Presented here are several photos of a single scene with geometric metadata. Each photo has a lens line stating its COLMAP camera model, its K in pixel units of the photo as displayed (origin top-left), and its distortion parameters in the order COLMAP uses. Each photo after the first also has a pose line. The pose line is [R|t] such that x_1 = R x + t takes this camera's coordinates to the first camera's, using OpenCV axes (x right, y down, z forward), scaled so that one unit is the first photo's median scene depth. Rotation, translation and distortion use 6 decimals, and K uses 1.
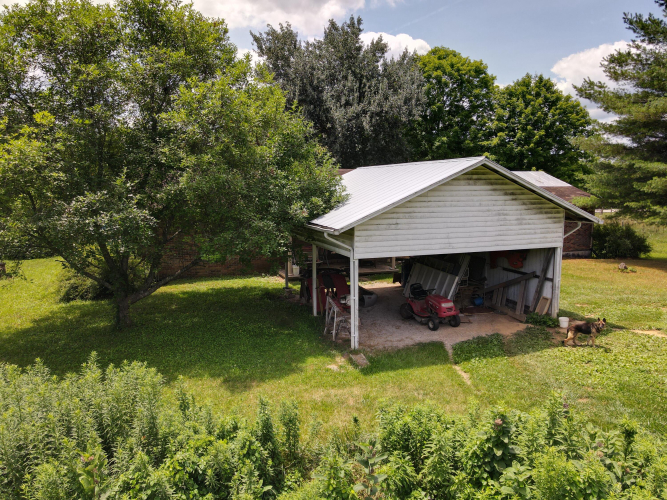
lens RADIAL K [[471.1, 0, 334.2], [0, 471.1, 238.1], [0, 0, 1]] dist [0.006810, 0.002706]
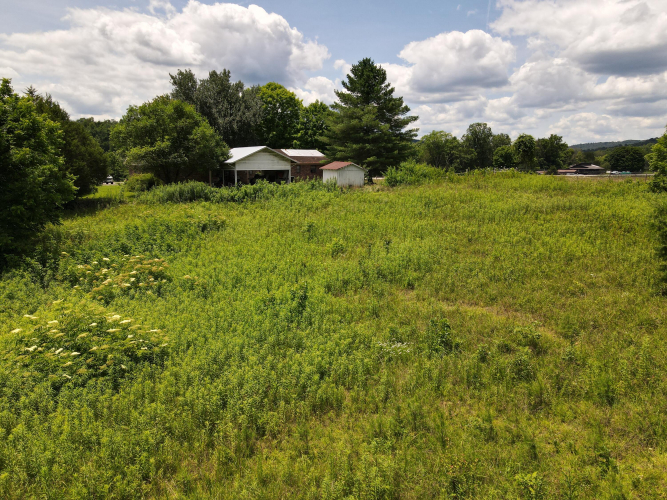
lens RADIAL K [[471.1, 0, 334.2], [0, 471.1, 238.1], [0, 0, 1]] dist [0.006810, 0.002706]
pose [[0.961349, -0.042881, 0.271973, -0.093281], [0.030548, 0.998311, 0.049422, 0.155265], [-0.273633, -0.039203, 0.961035, -1.093556]]
